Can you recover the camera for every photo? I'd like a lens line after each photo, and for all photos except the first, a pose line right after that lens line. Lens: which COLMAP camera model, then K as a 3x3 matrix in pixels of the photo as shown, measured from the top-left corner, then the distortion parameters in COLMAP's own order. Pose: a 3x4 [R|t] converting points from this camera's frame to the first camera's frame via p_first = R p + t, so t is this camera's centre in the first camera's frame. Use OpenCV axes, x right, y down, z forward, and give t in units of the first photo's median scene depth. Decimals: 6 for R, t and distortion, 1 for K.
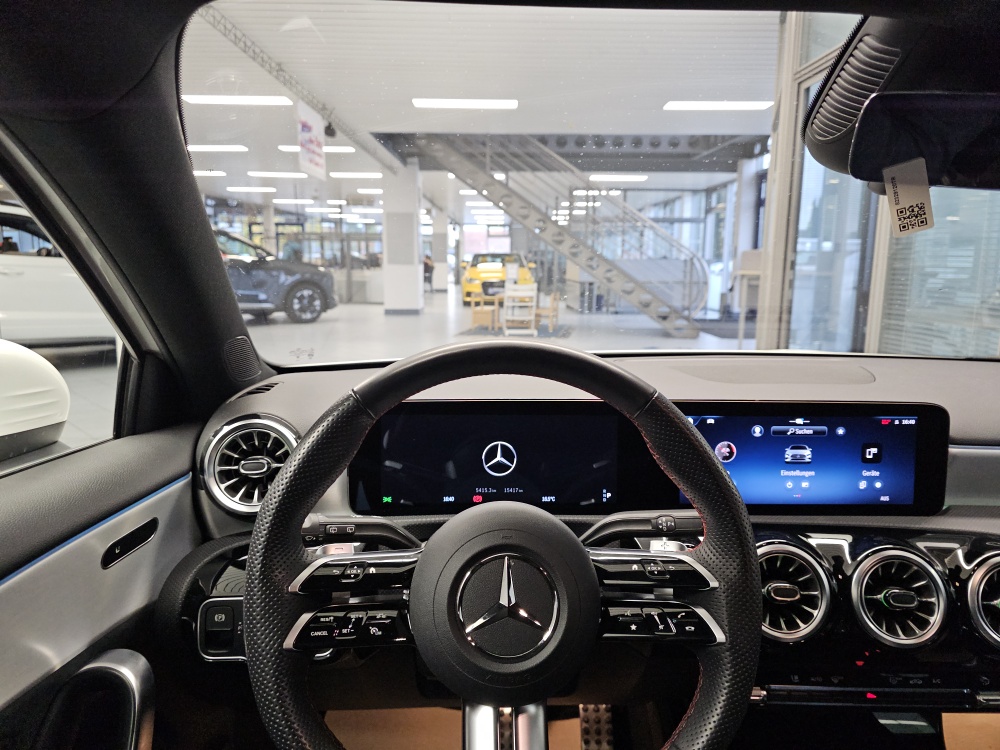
lens RADIAL K [[684.0, 0, 508.8], [0, 684.0, 374.5], [0, 0, 1]] dist [0.028348, -0.003573]
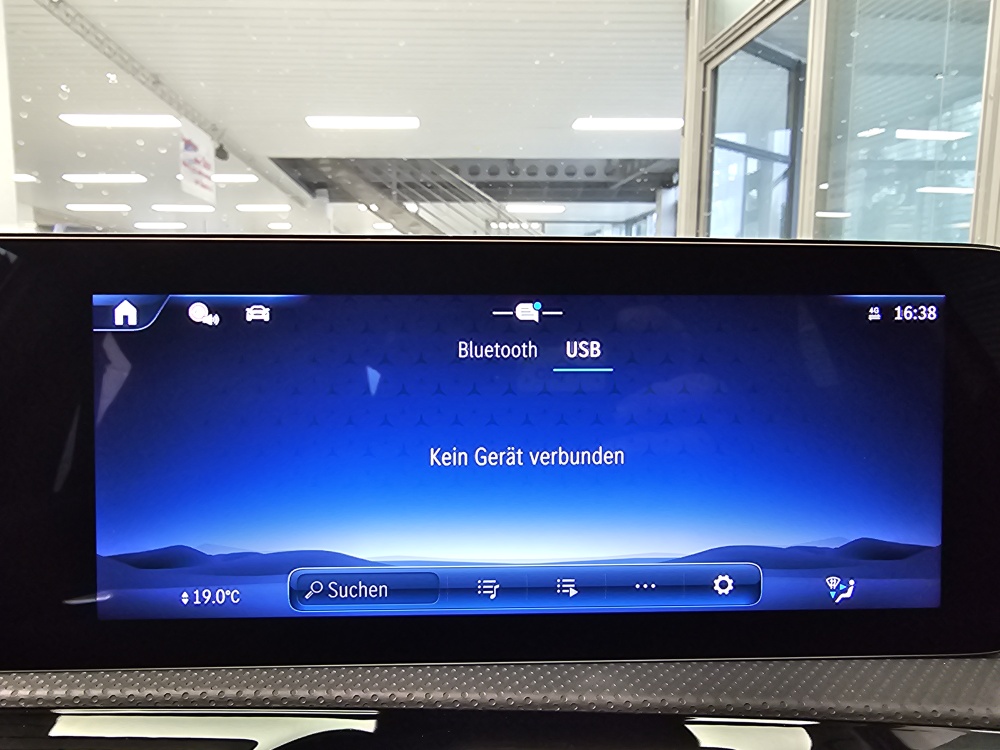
lens RADIAL K [[695.8, 0, 453.7], [0, 695.8, 377.0], [0, 0, 1]] dist [0.002698, -0.001259]
pose [[0.999666, -0.009672, 0.023981, 0.388652], [0.011012, 0.998347, -0.056407, 0.109802], [-0.023396, 0.056652, 0.998120, 0.728382]]
